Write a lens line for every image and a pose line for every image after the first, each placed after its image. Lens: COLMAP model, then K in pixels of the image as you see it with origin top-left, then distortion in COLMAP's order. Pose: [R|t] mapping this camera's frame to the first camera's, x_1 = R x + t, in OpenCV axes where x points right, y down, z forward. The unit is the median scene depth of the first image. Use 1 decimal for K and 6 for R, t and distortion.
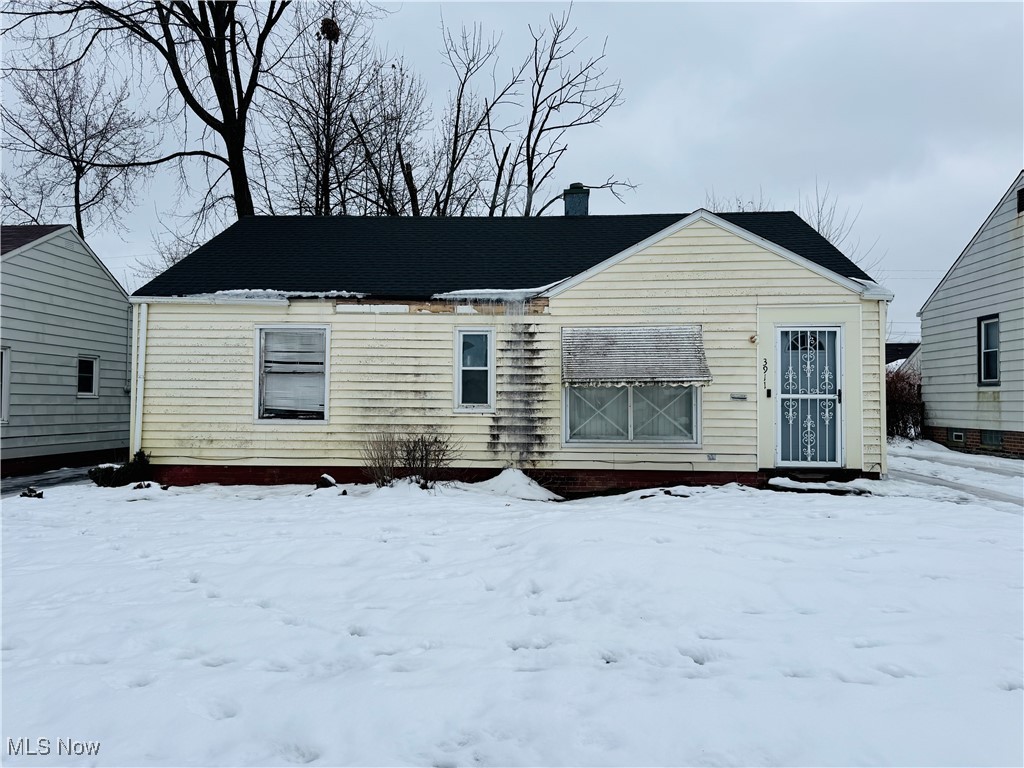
lens RADIAL K [[715.9, 0, 512.0], [0, 715.9, 384.0], [0, 0, 1]] dist [0.141571, -0.203789]
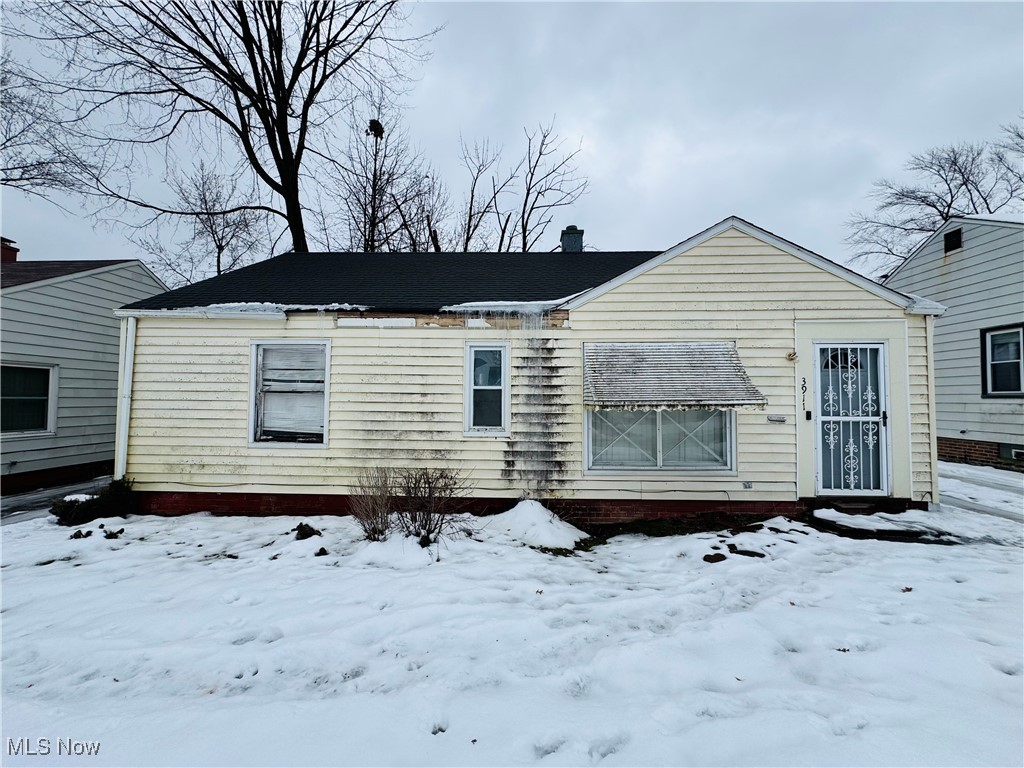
lens RADIAL K [[404.9, 0, 512.0], [0, 404.9, 384.0], [0, 0, 1]] dist [-0.001397, 0.000186]
pose [[0.999722, 0.000571, 0.023568, -0.032985], [-0.000425, 0.999981, -0.006202, -0.023193], [-0.023571, 0.006191, 0.999703, 0.486157]]
